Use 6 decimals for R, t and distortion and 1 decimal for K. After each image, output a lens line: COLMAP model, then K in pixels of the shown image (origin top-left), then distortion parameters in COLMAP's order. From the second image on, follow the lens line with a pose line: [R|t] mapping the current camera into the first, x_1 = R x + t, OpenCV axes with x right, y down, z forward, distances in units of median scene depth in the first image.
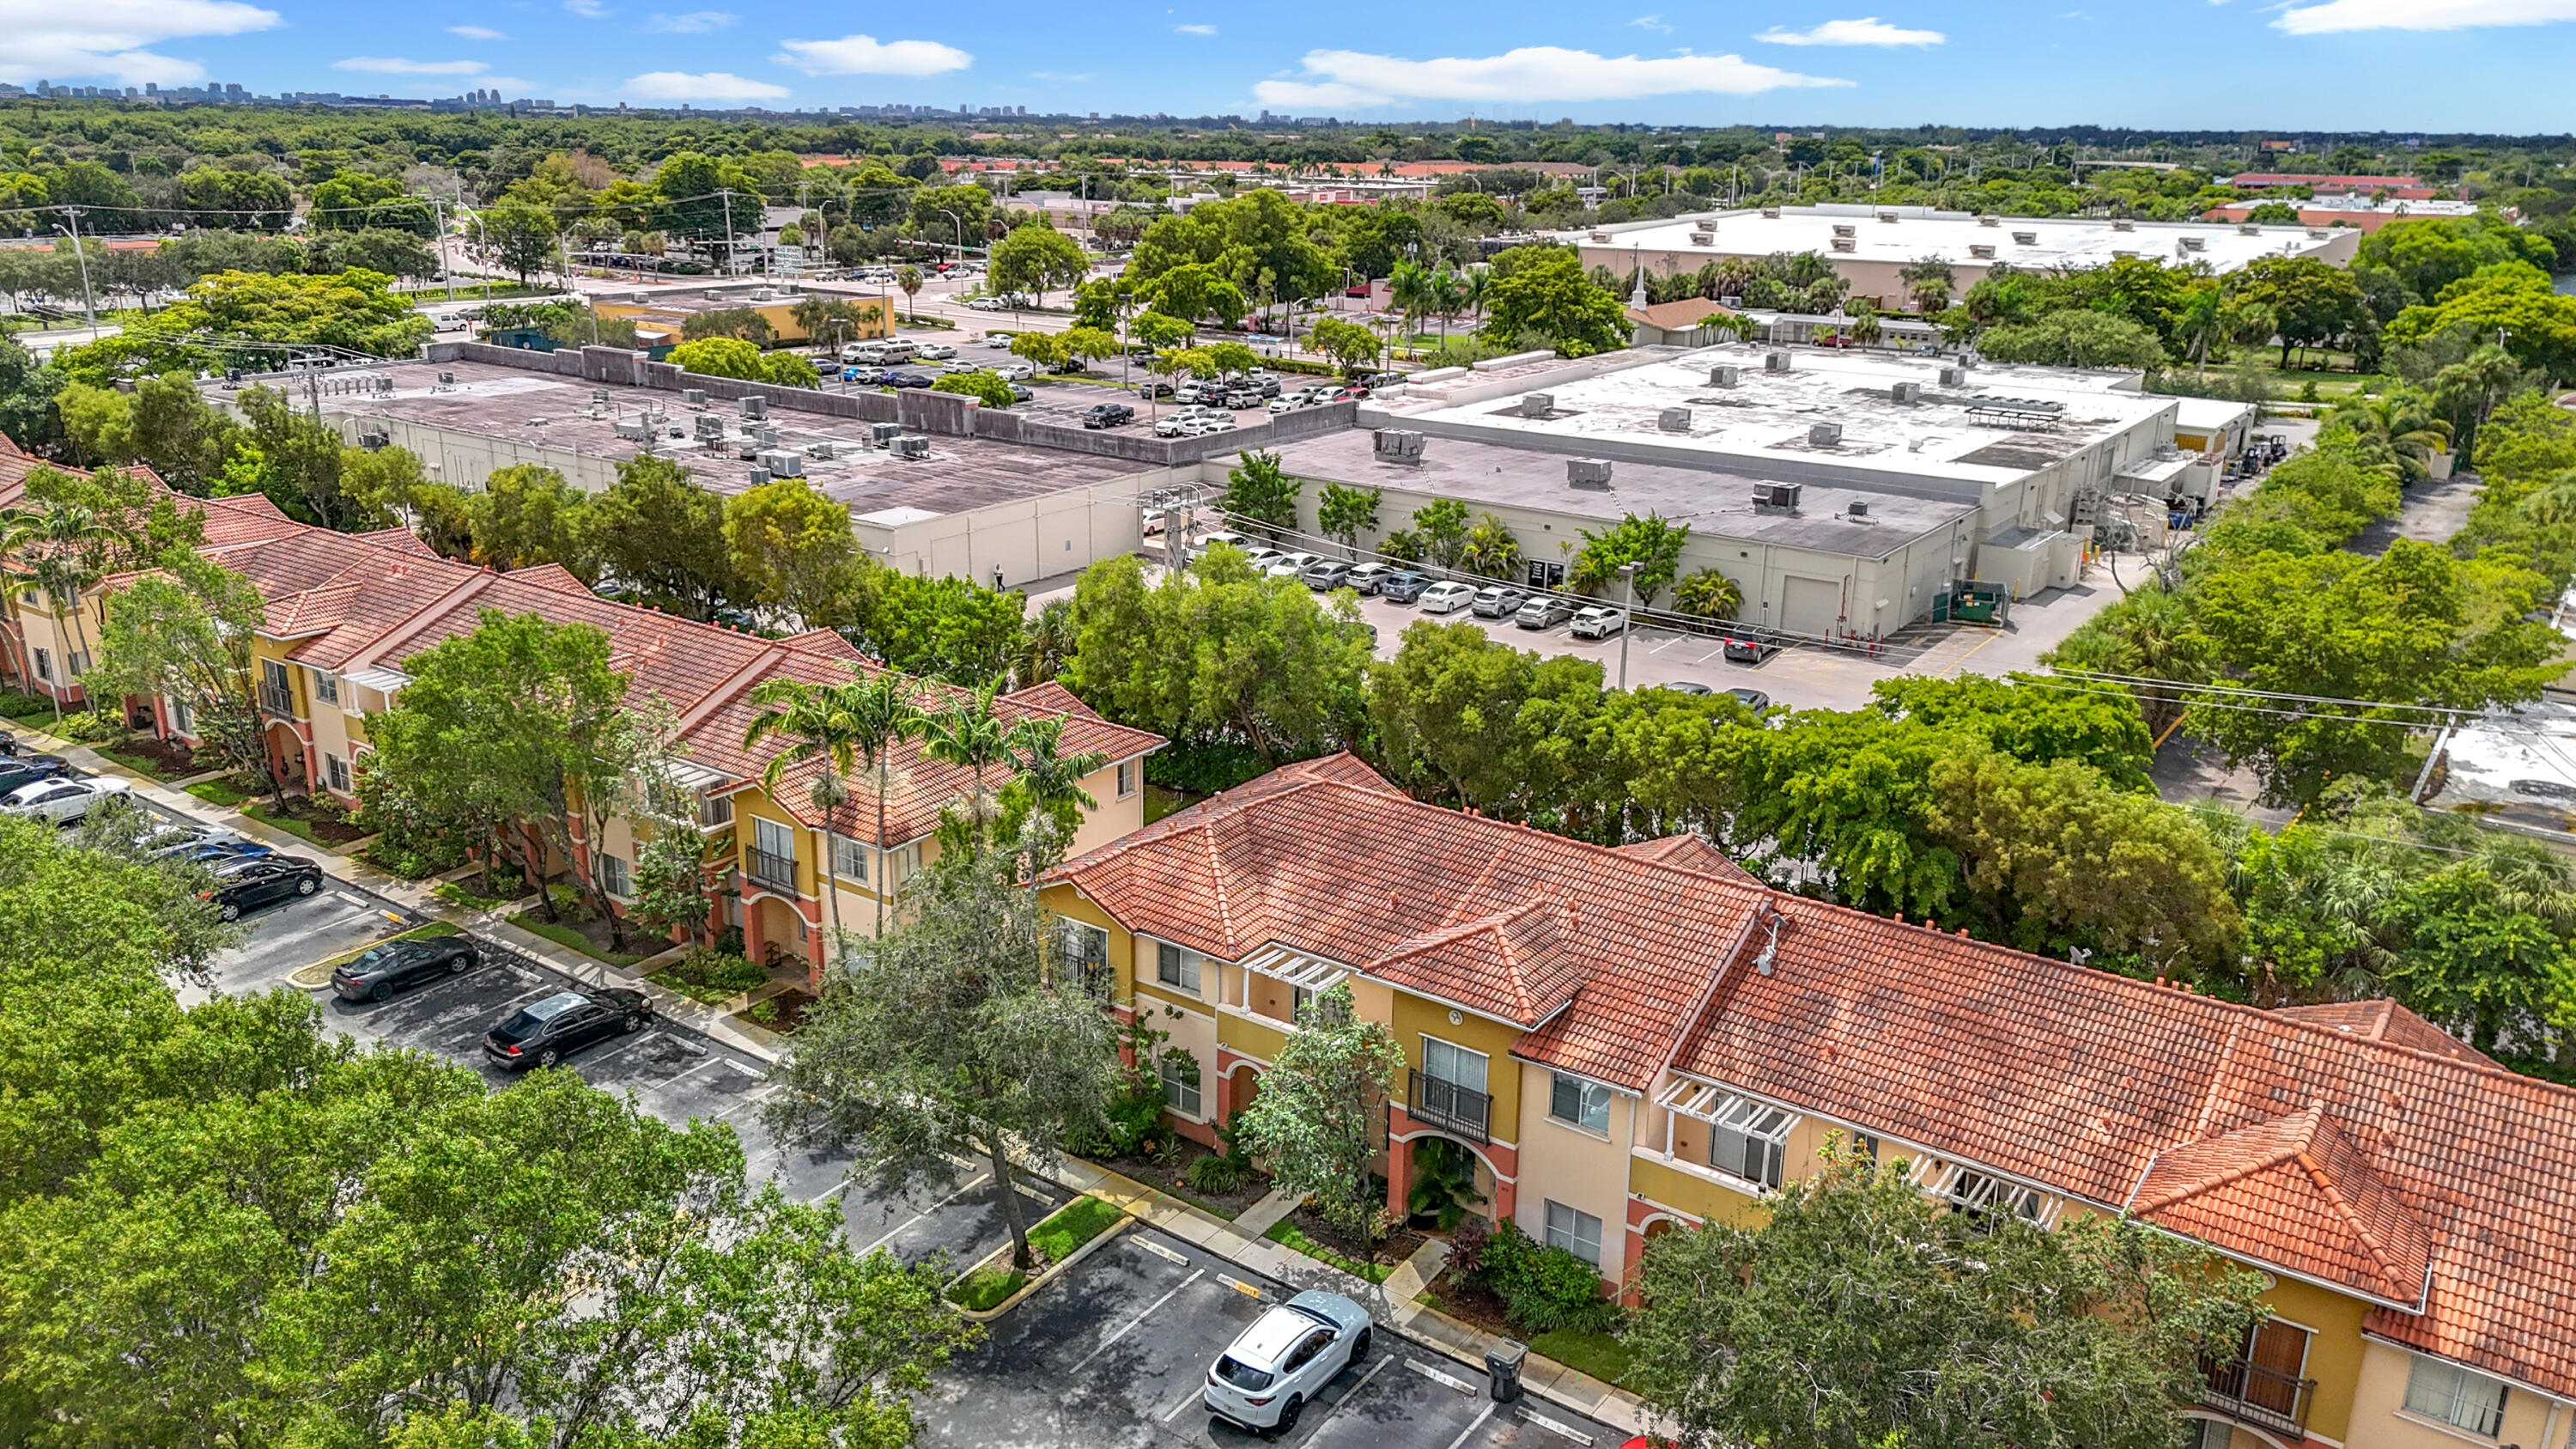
lens RADIAL K [[1857.6, 0, 1301.5], [0, 1857.6, 725.1], [0, 0, 1]] dist [0.018723, -0.018996]
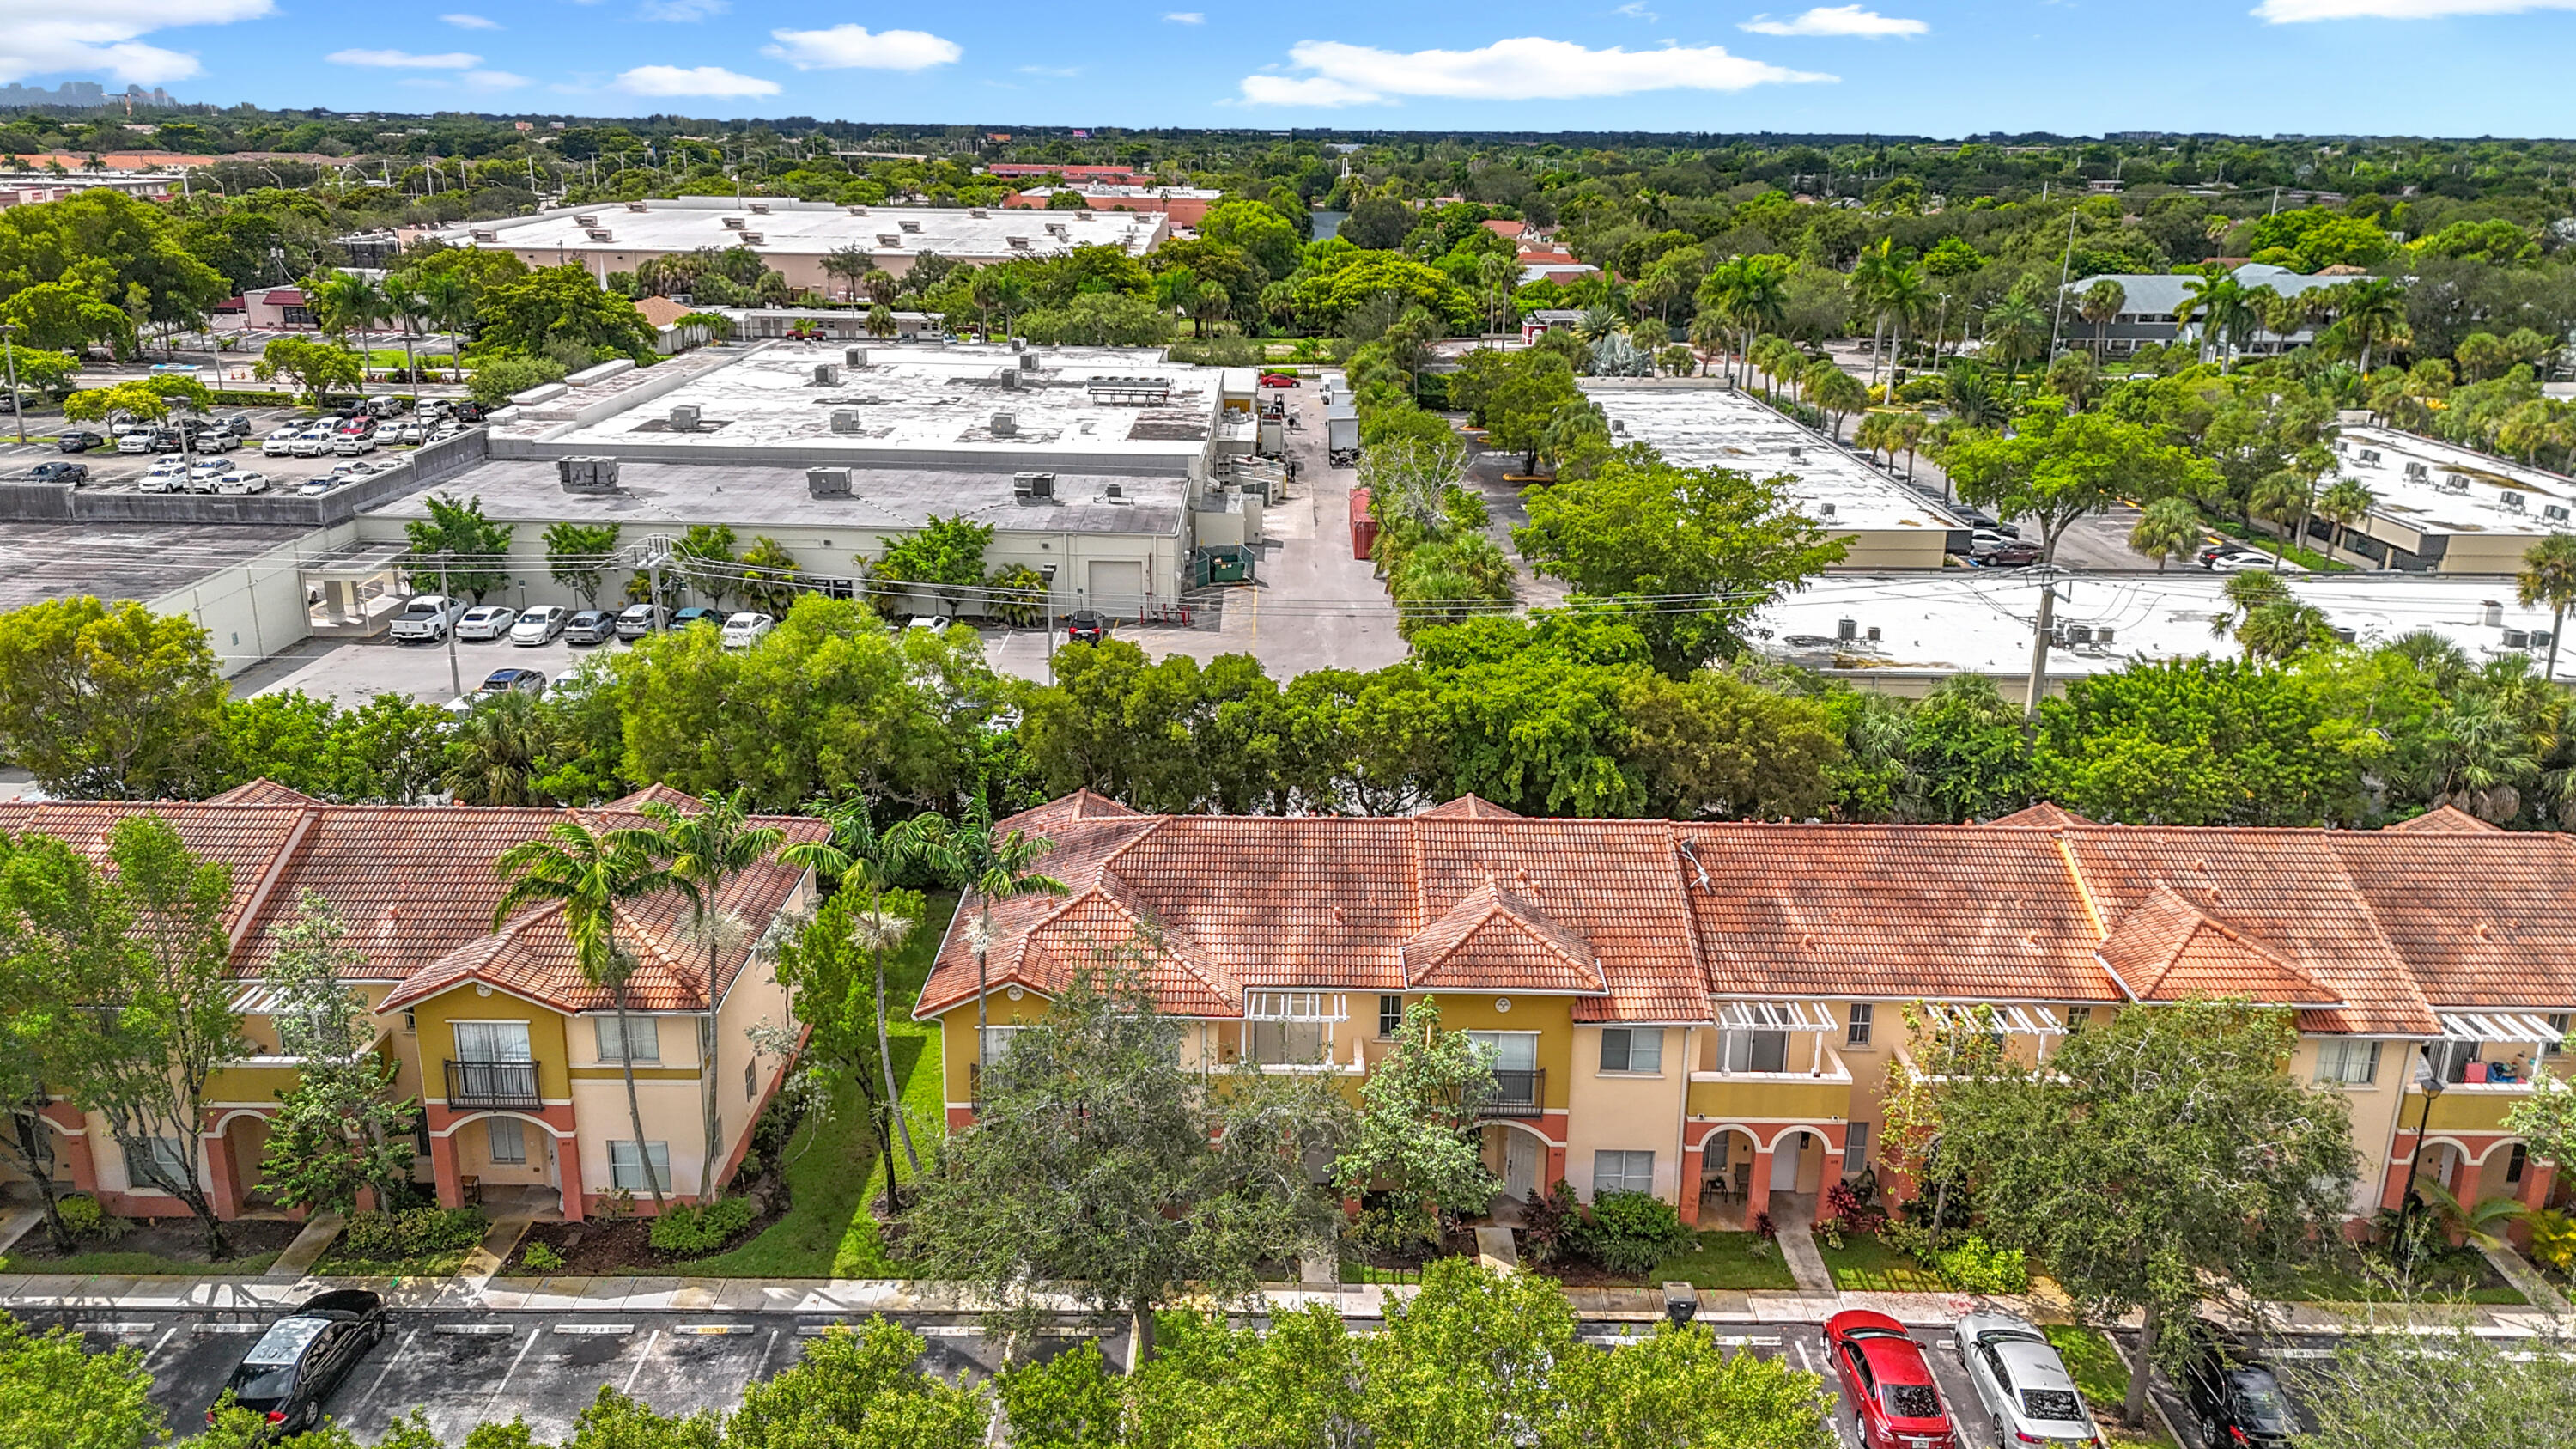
lens RADIAL K [[1857.6, 0, 1298.6], [0, 1857.6, 724.4], [0, 0, 1]] dist [0.018723, -0.018996]
pose [[0.809148, -0.174353, 0.561143, -0.219509], [0.171937, 0.983421, 0.057632, -0.028472], [-0.561888, 0.049849, 0.825710, 0.084750]]
